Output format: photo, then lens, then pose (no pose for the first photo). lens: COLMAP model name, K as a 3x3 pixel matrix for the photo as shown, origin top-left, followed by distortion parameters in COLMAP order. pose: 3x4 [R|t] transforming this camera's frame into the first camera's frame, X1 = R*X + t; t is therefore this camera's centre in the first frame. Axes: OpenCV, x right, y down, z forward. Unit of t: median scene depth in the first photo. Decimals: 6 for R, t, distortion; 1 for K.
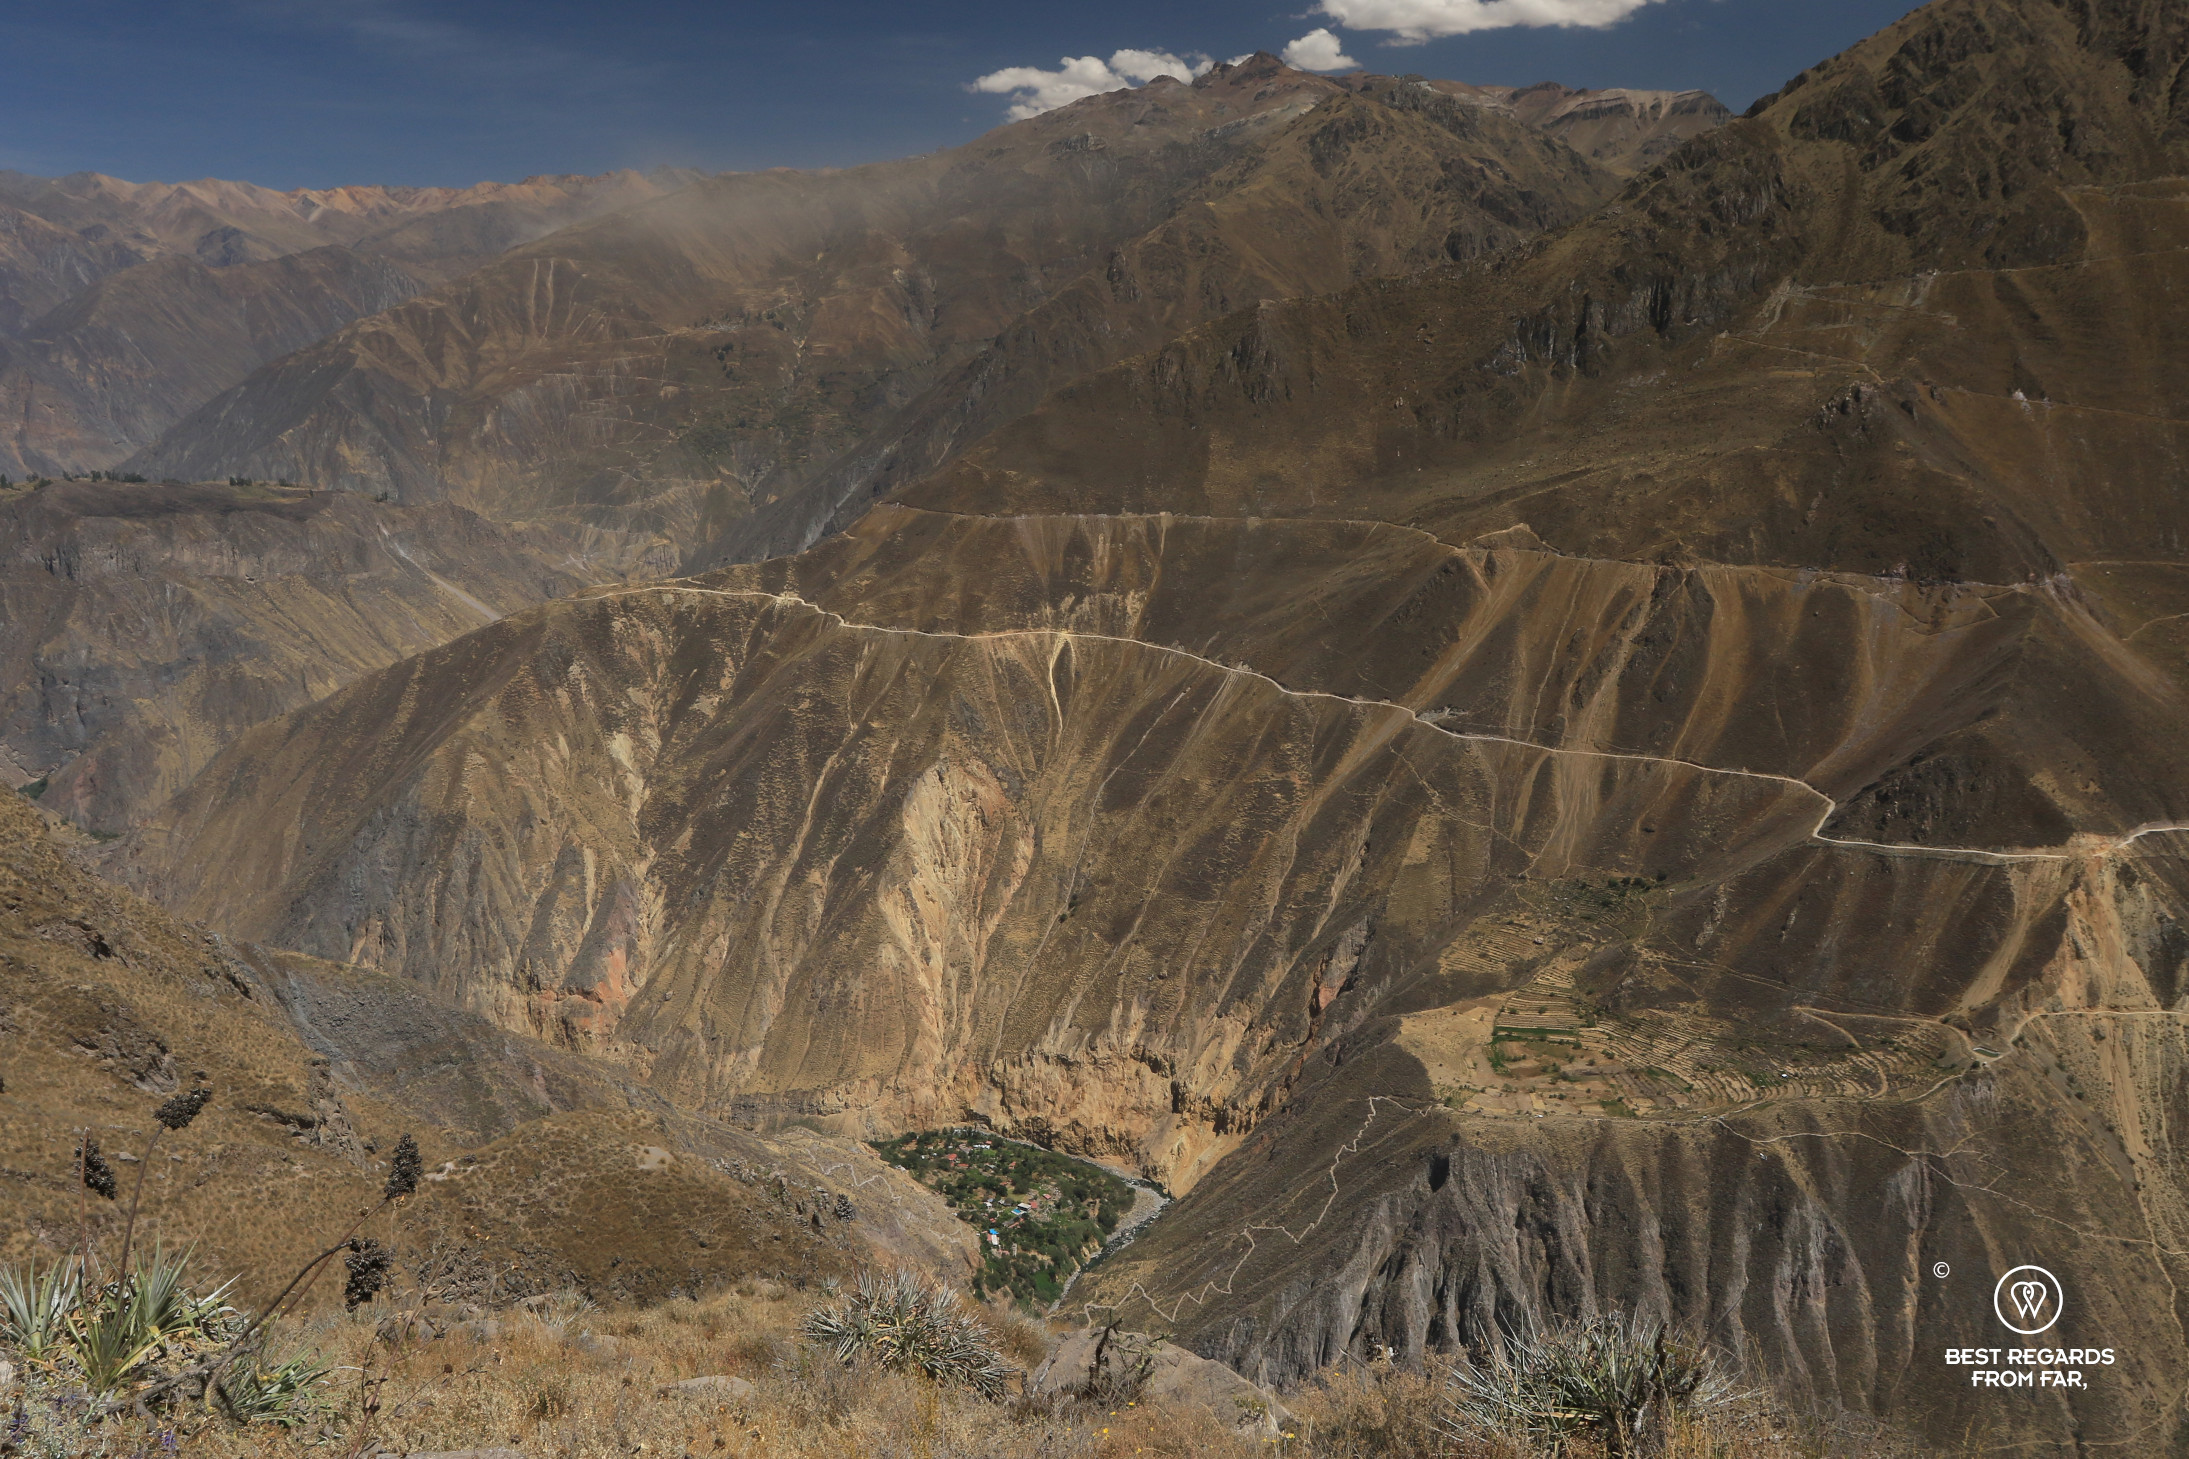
lens RADIAL K [[1848.9, 0, 1092.9], [0, 1848.9, 723.4], [0, 0, 1]] dist [-0.067833, 0.031832]
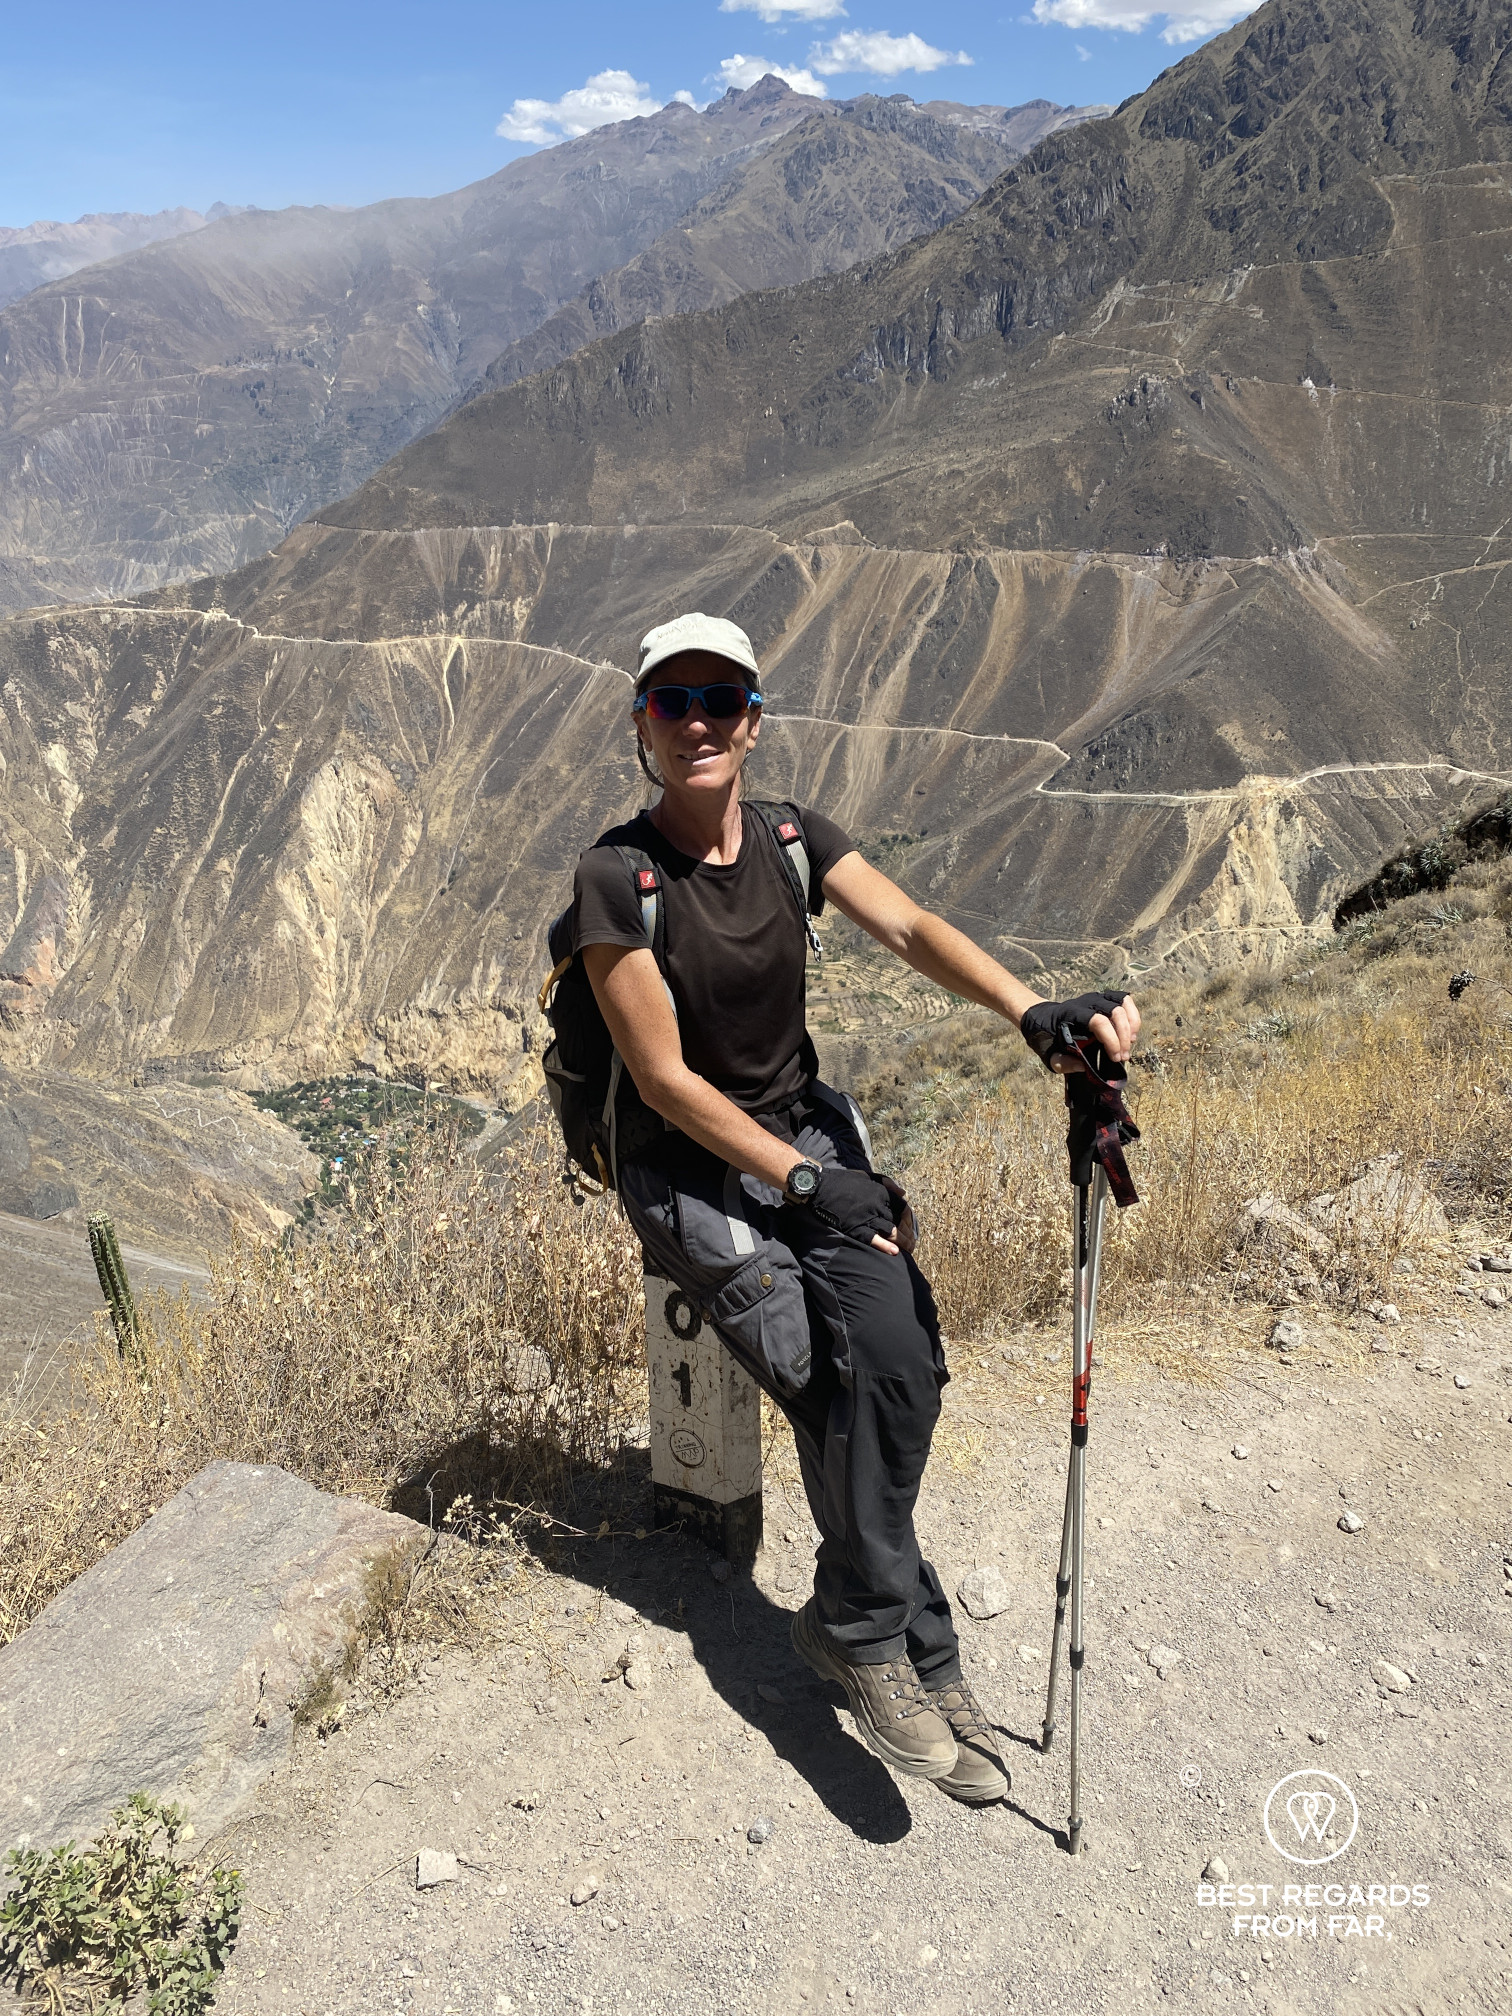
lens RADIAL K [[1606.2, 0, 754.9], [0, 1606.2, 1012.7], [0, 0, 1]] dist [0.037533, -0.044827]
pose [[0.997192, -0.046920, 0.058364, 0.102191], [0.036215, 0.984330, 0.172576, 0.012770], [-0.065546, -0.169977, 0.983266, -0.001280]]
